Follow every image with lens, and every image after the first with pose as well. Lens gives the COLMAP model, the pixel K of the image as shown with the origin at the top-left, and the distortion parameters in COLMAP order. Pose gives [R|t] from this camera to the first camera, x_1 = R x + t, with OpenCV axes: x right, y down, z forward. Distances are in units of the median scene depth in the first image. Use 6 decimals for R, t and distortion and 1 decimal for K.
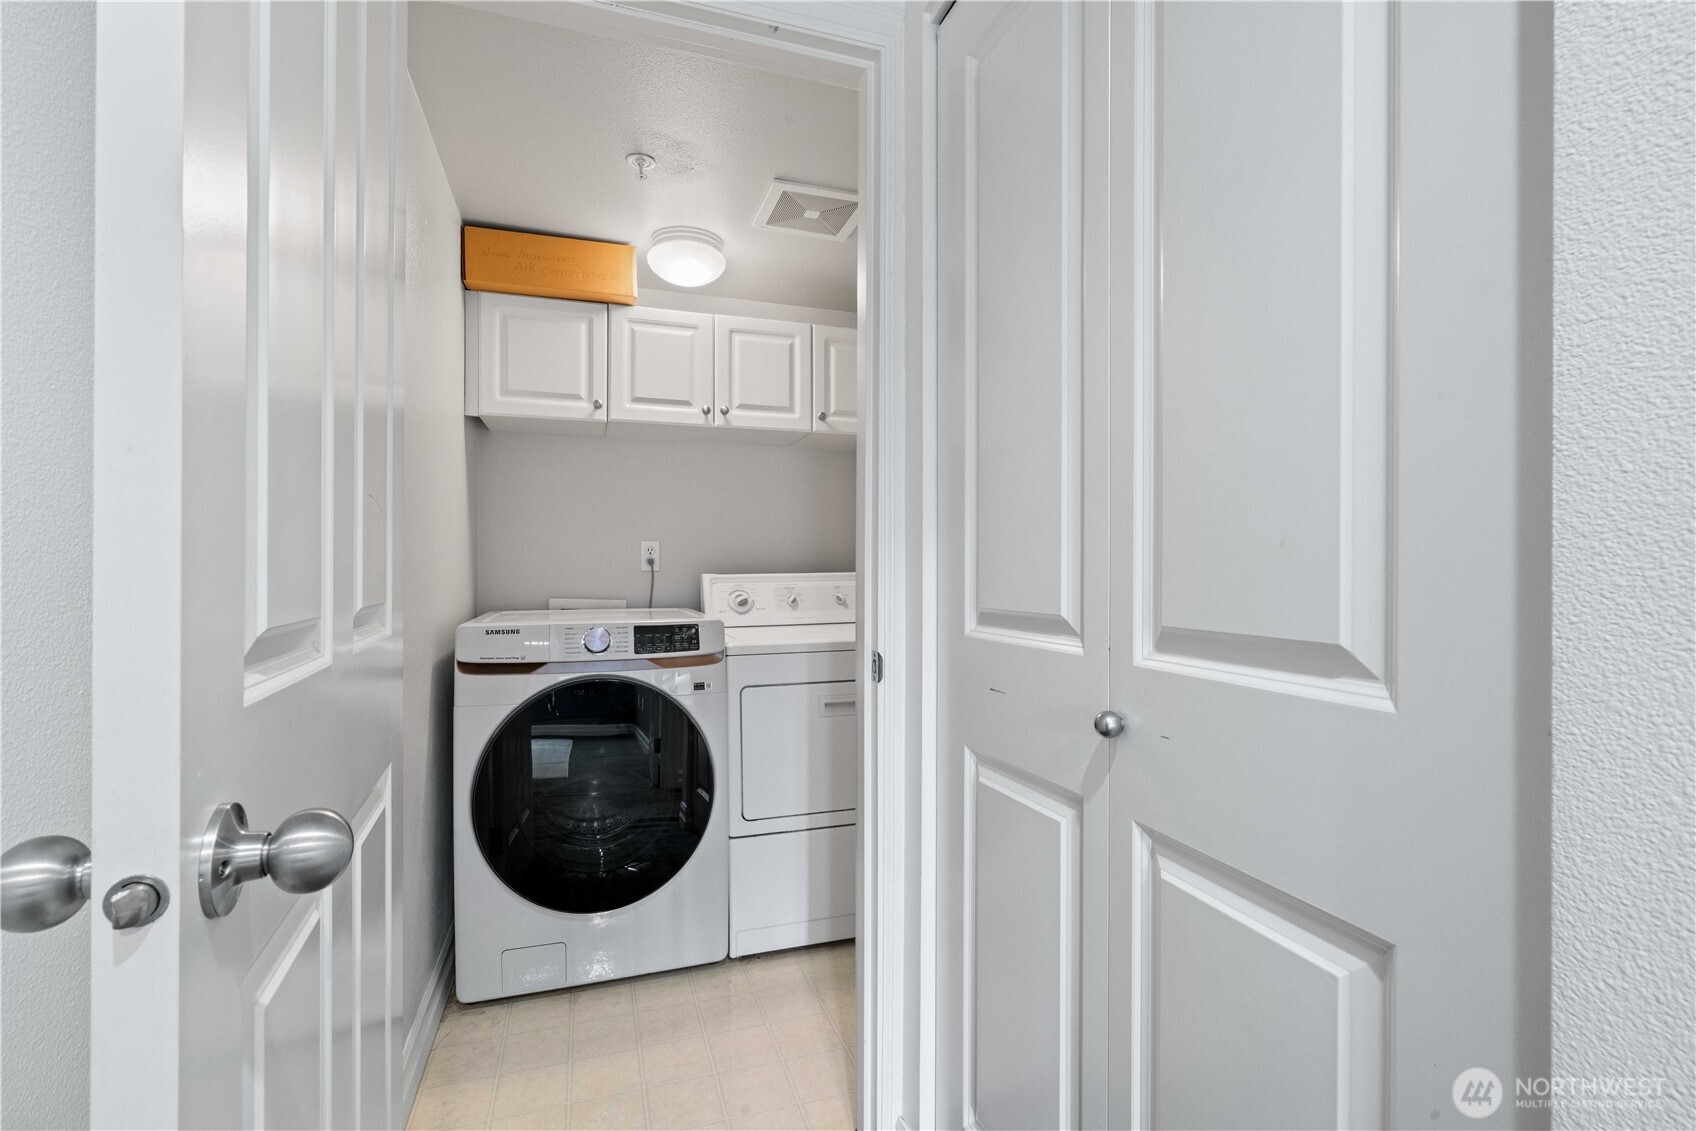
lens RADIAL K [[767.6, 0, 847.0], [0, 767.6, 568.8], [0, 0, 1]] dist [-0.001327, 0.000668]
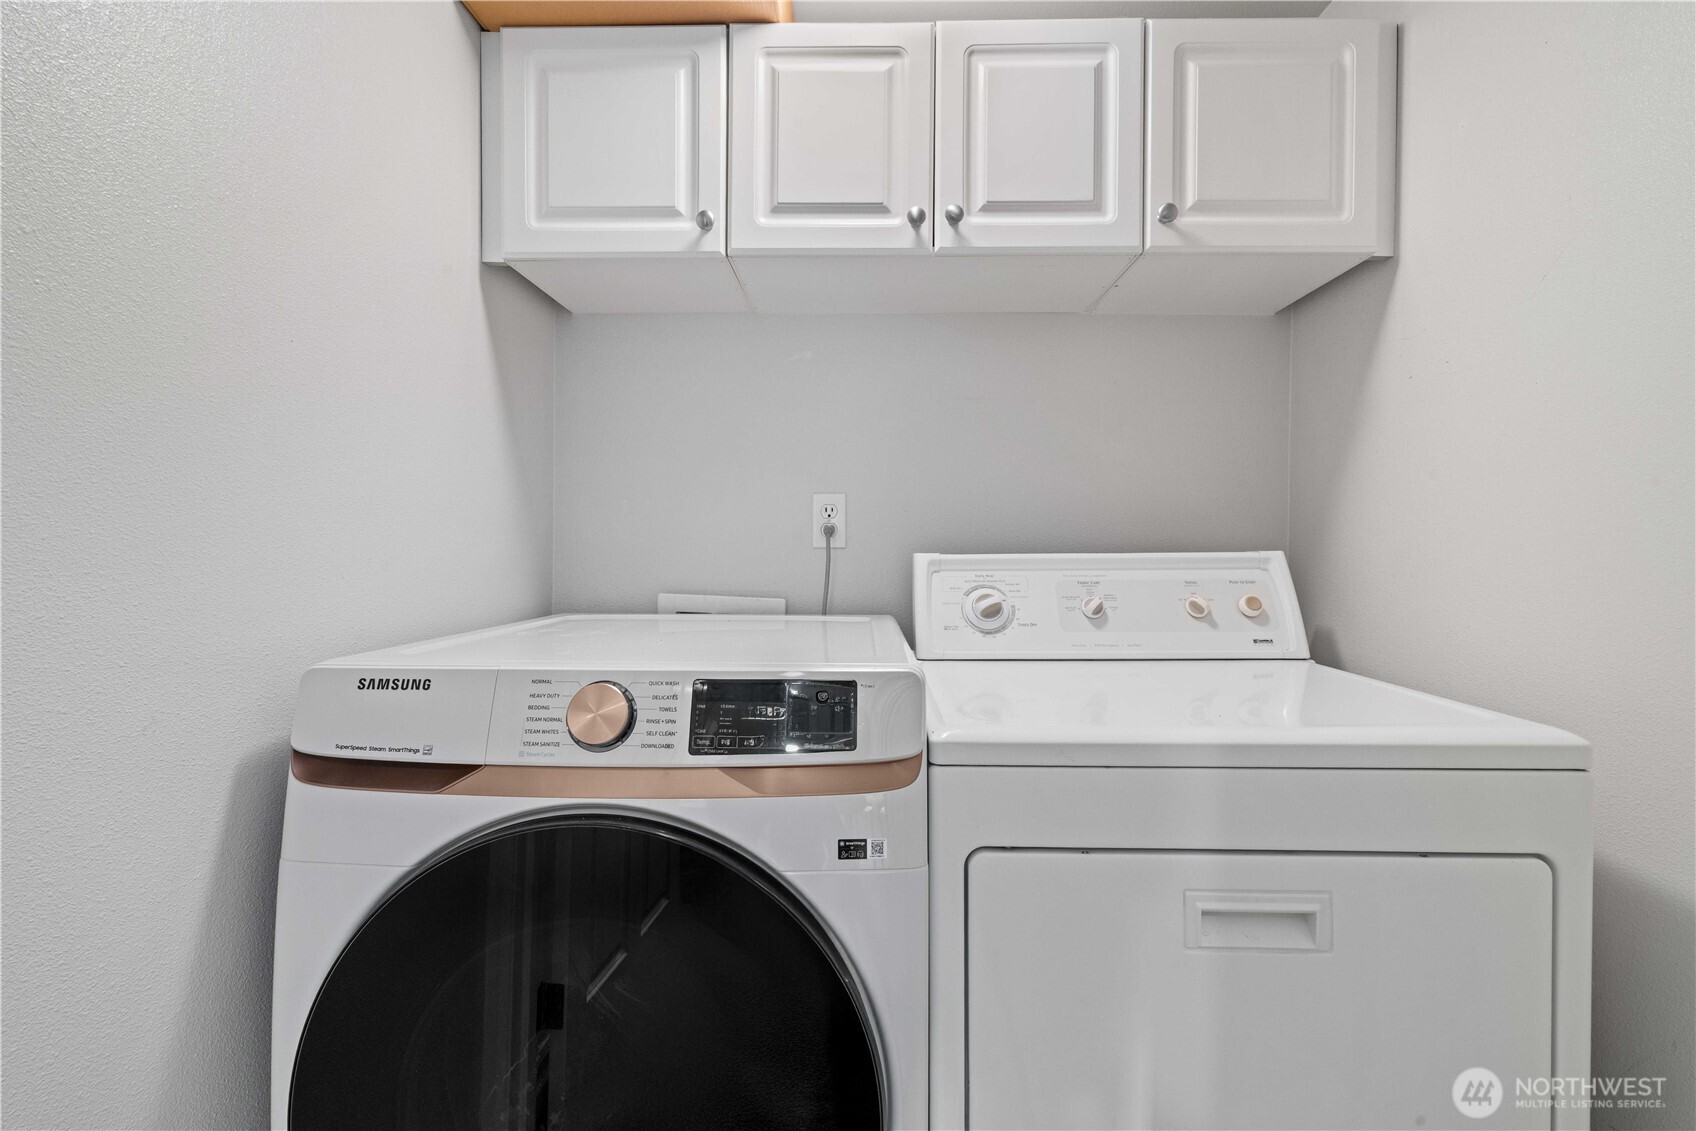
lens RADIAL K [[767.6, 0, 848.9], [0, 767.6, 562.5], [0, 0, 1]] dist [-0.001327, 0.000668]
pose [[0.938744, 0.009944, -0.344472, -0.053834], [-0.005556, 0.999890, 0.013722, 0.006447], [0.344571, -0.010967, 0.938696, 0.526292]]
